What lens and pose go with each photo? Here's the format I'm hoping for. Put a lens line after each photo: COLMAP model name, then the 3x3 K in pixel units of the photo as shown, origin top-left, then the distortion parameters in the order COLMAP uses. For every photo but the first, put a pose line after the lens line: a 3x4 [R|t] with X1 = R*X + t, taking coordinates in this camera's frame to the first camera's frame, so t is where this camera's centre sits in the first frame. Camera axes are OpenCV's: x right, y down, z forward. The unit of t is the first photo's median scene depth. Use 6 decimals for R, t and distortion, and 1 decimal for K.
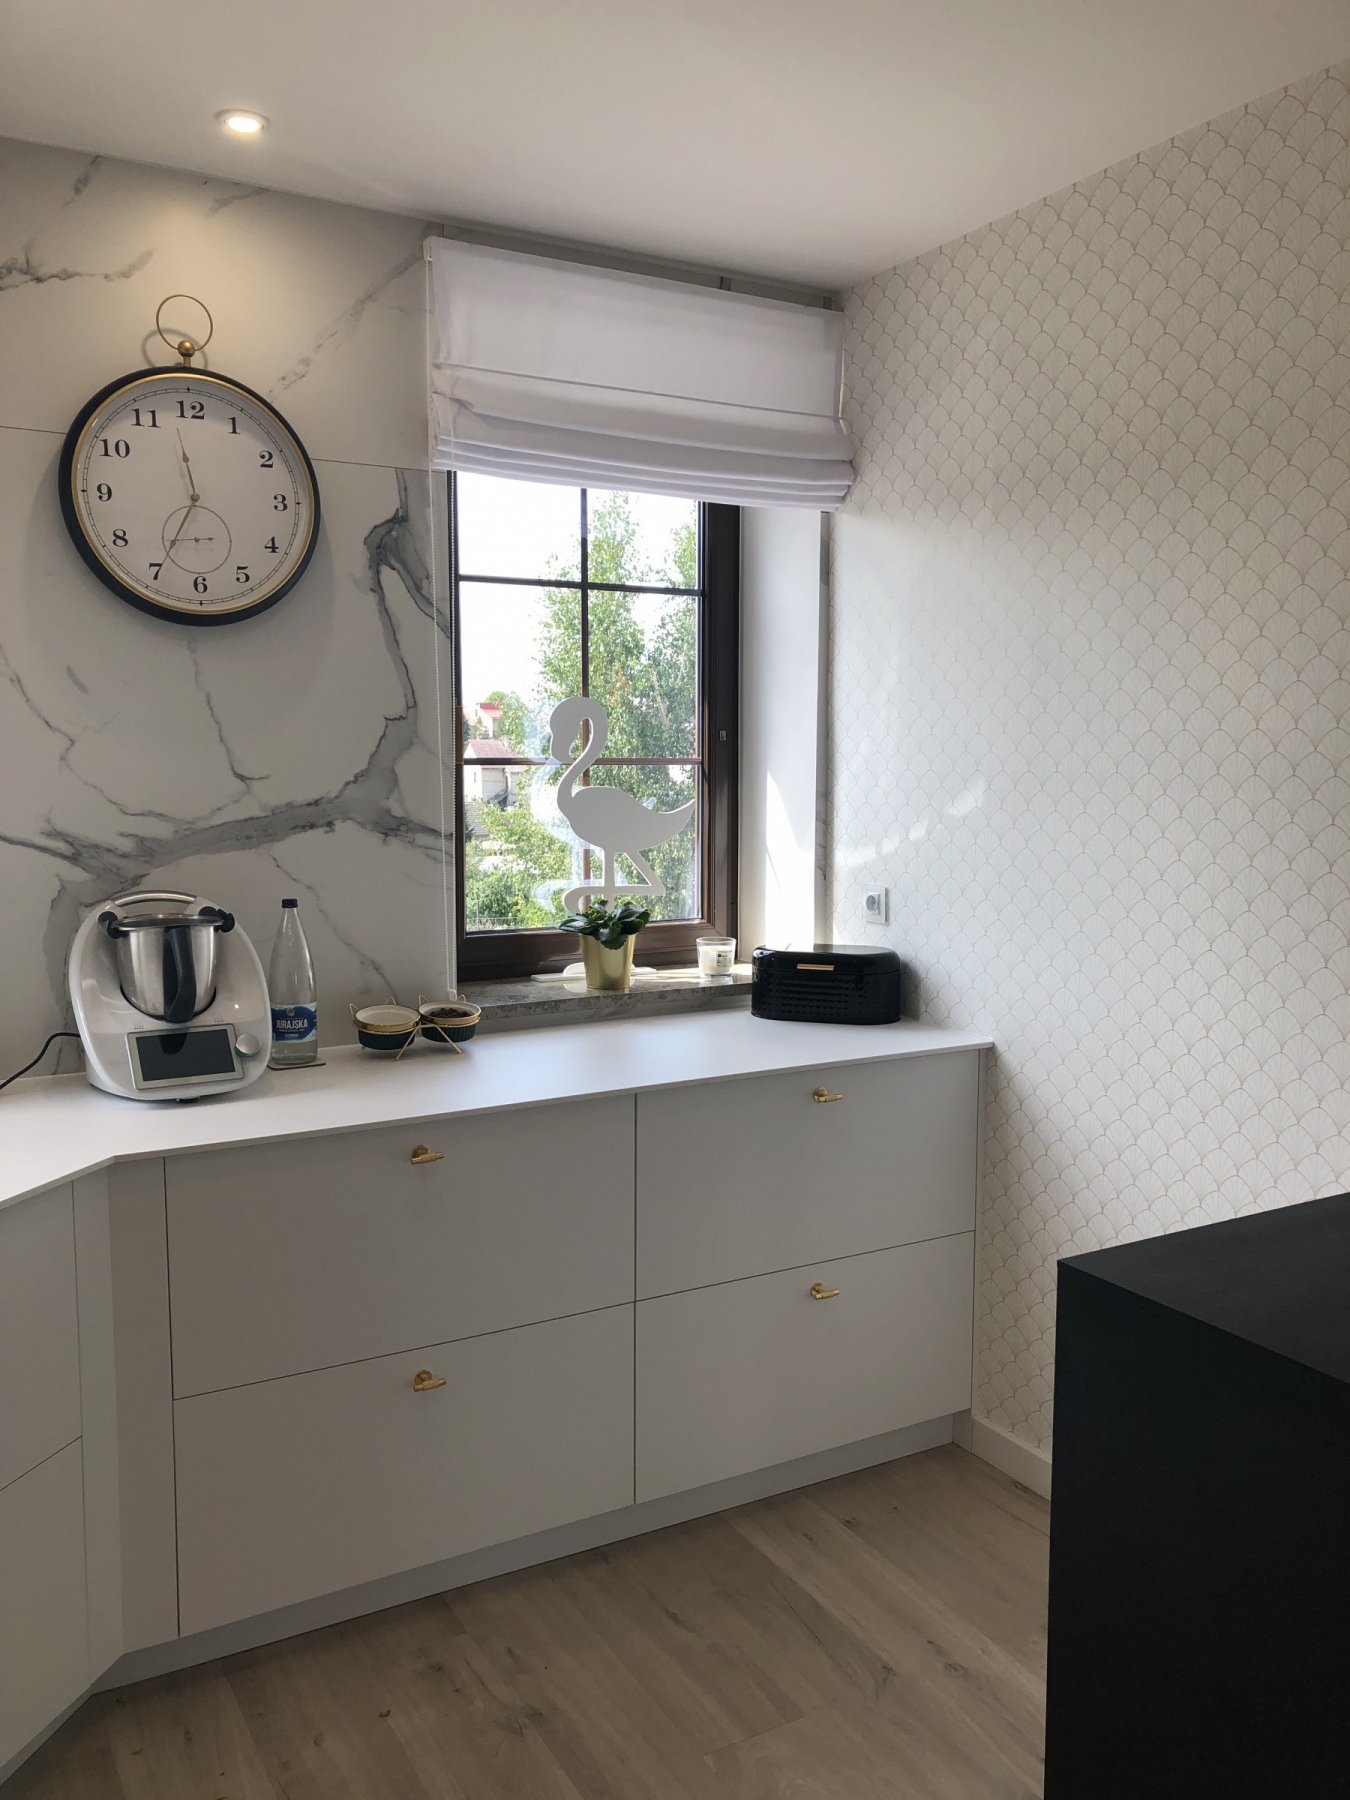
lens RADIAL K [[1483.1, 0, 681.3], [0, 1483.1, 898.2], [0, 0, 1]] dist [0.022453, -0.010763]
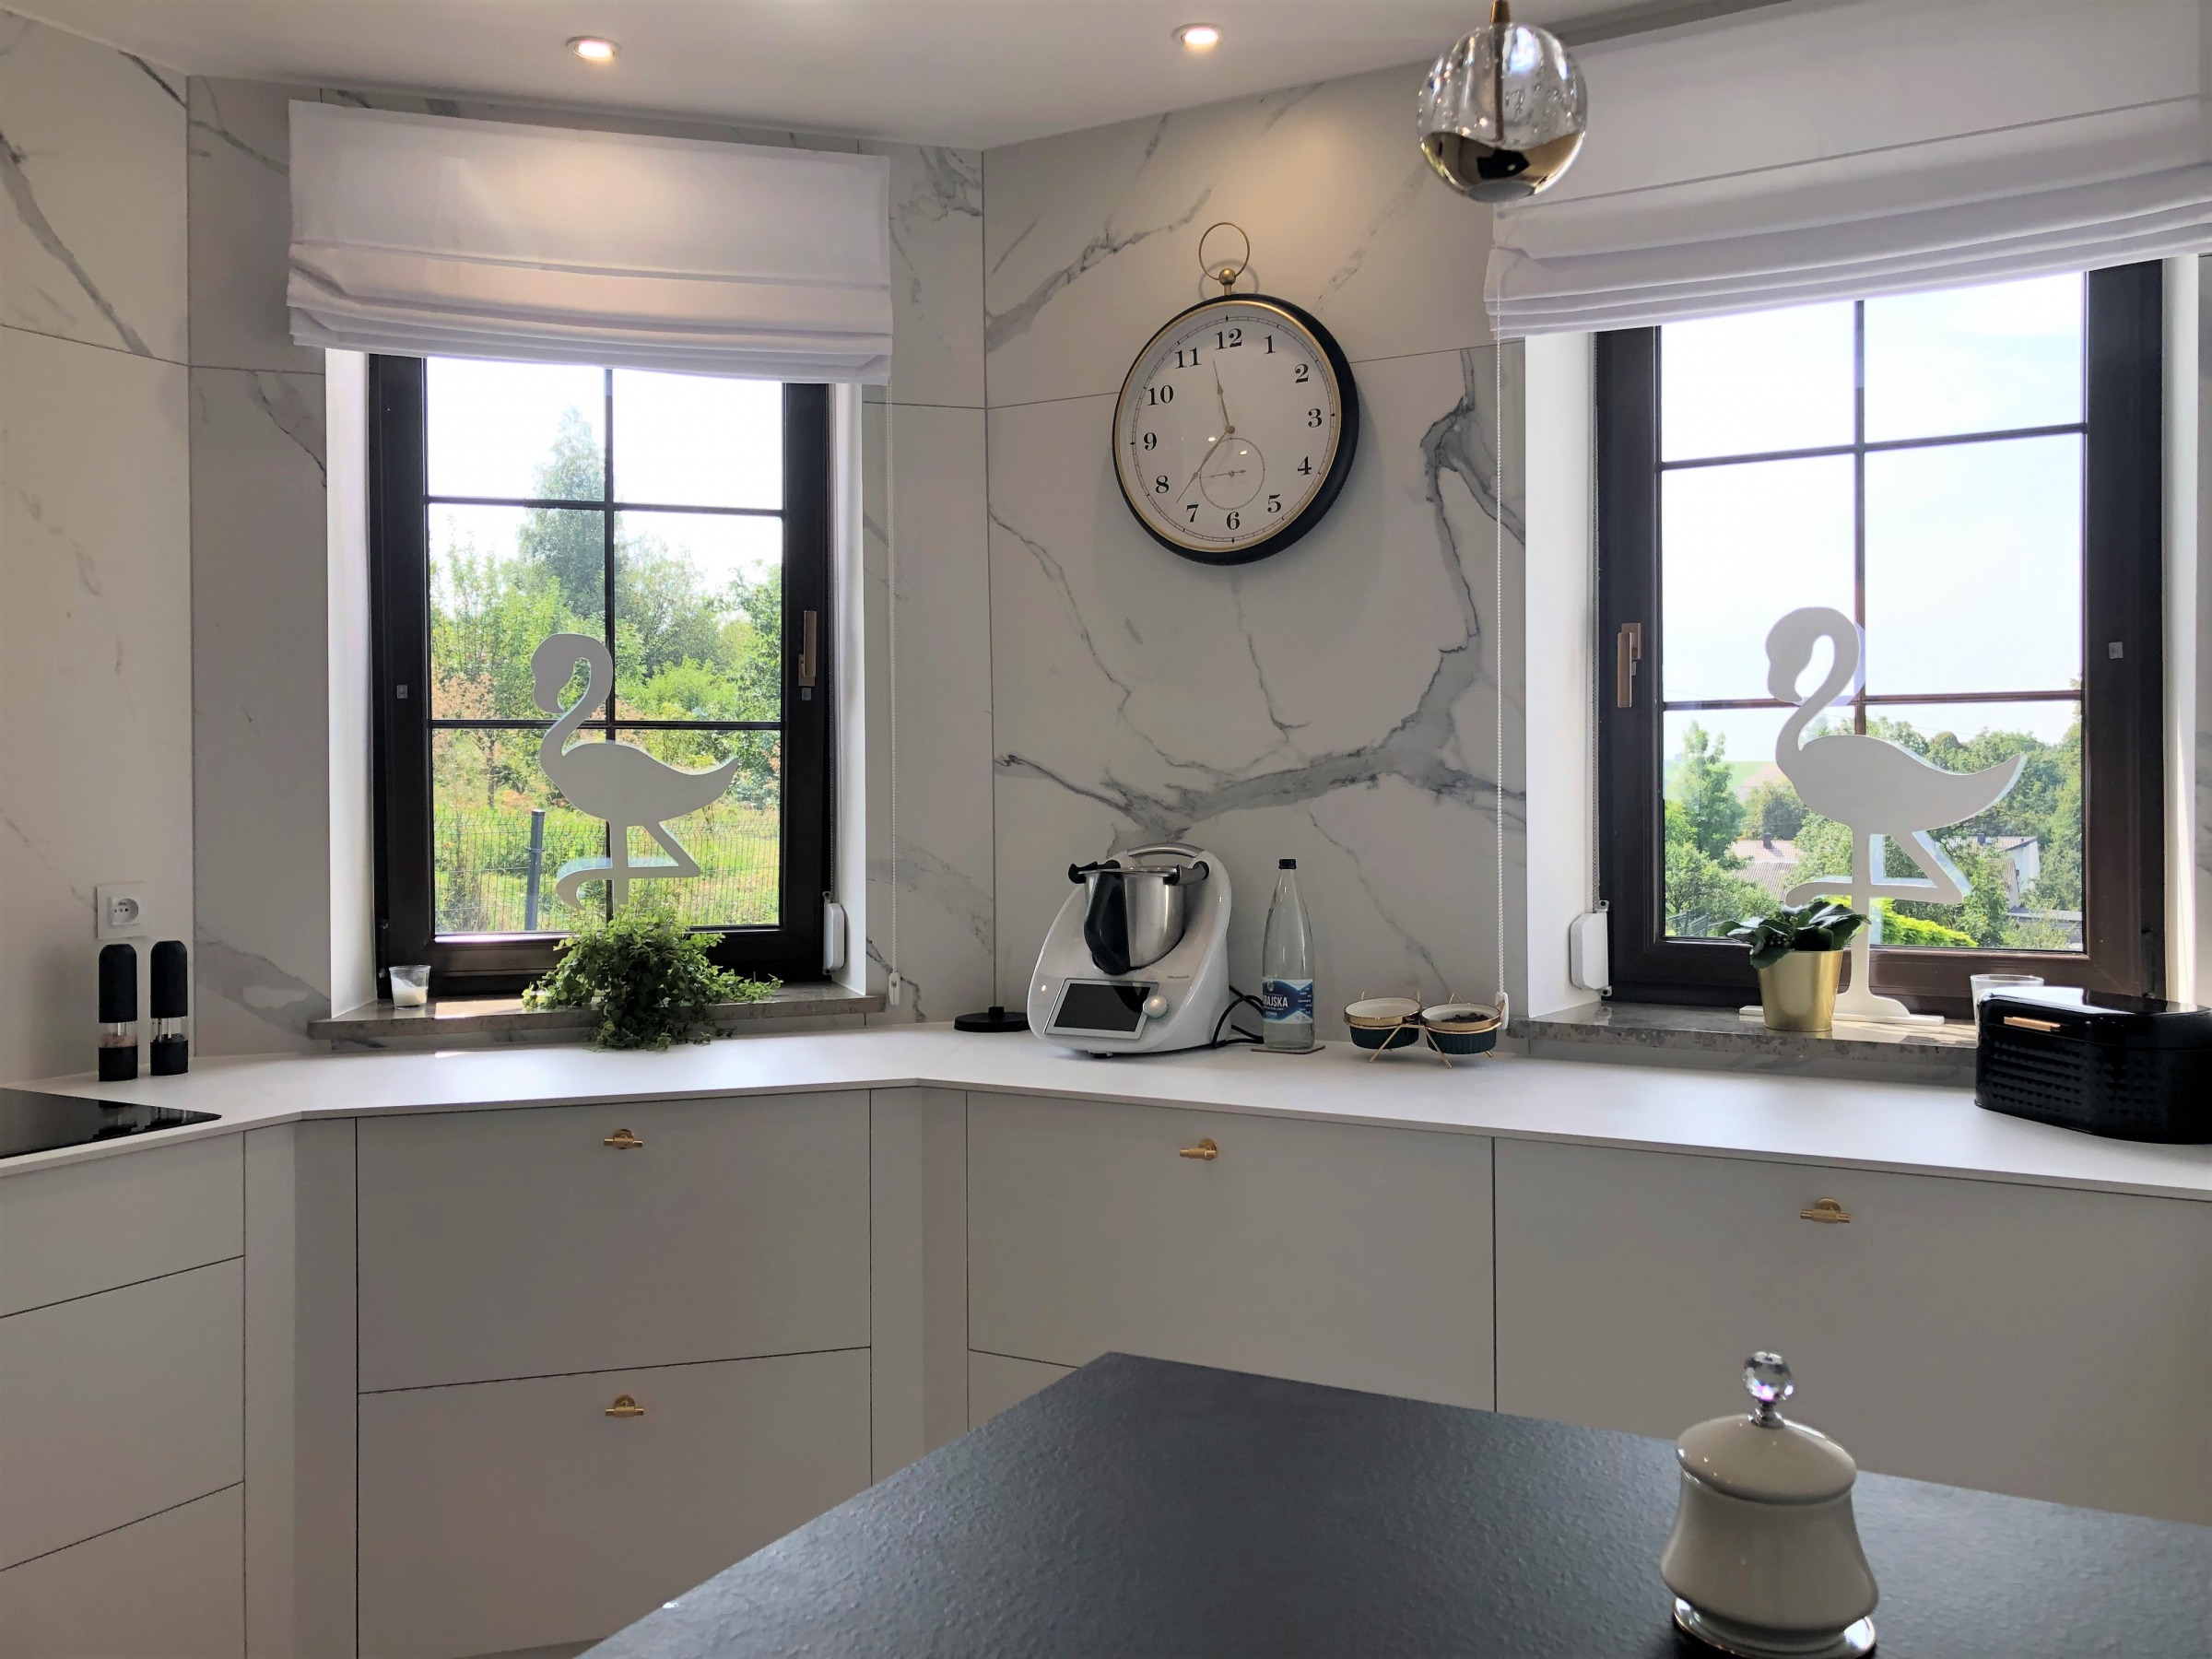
lens RADIAL K [[1822.6, 0, 1129.4], [0, 1822.6, 791.0], [0, 0, 1]] dist [0.022453, -0.010763]
pose [[0.515998, -0.004827, -0.856576, 0.585403], [-0.079617, 0.995385, -0.053571, 0.024209], [0.852881, 0.095841, 0.513233, 0.348329]]
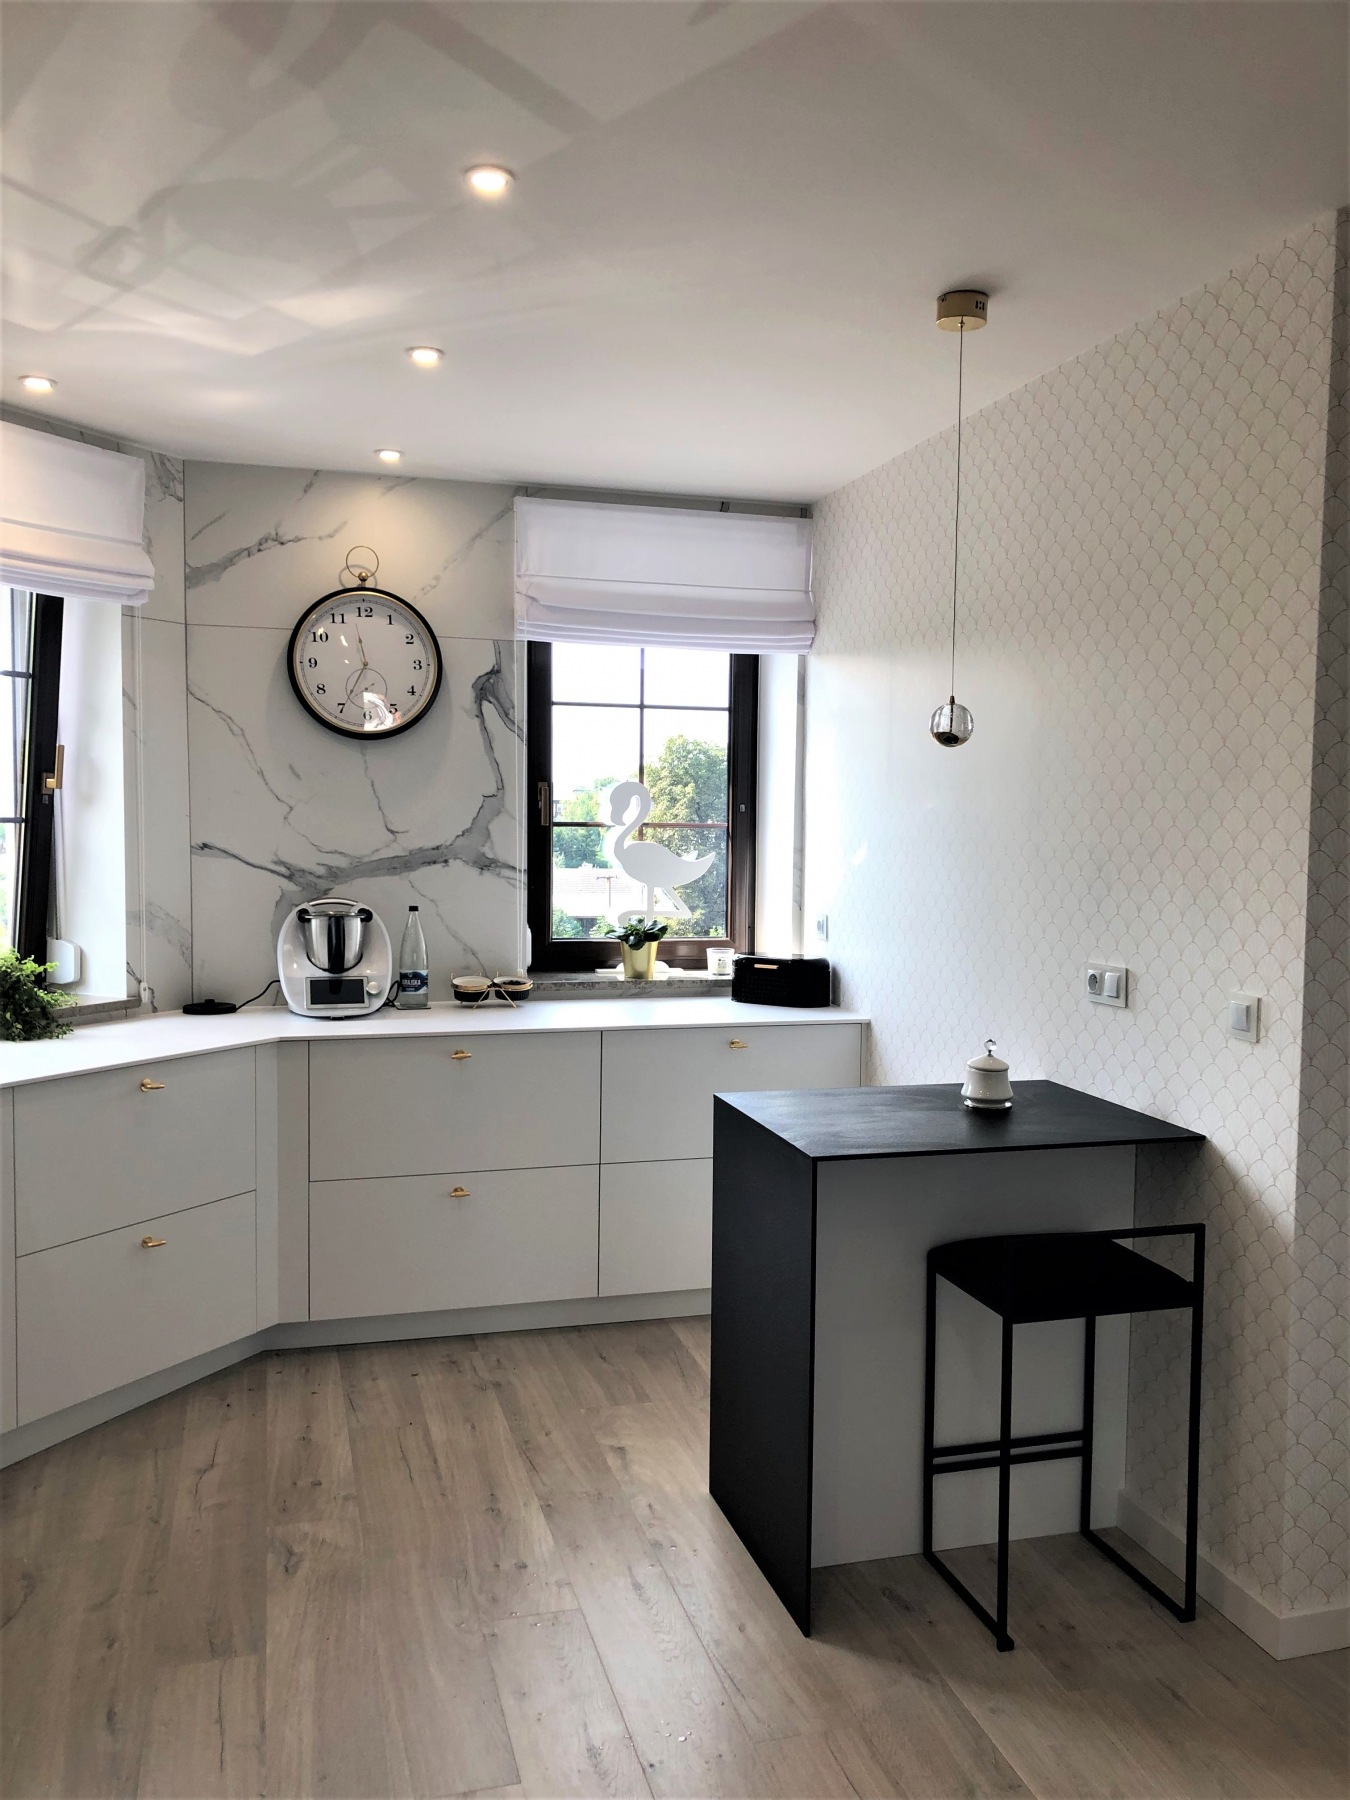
lens RADIAL K [[1483.1, 0, 679.8], [0, 1483.1, 907.8], [0, 0, 1]] dist [0.022453, -0.010763]
pose [[0.970142, 0.025280, -0.241215, 0.396186], [-0.035368, 0.998667, -0.037586, 0.051389], [0.239944, 0.044995, 0.969744, -0.486467]]
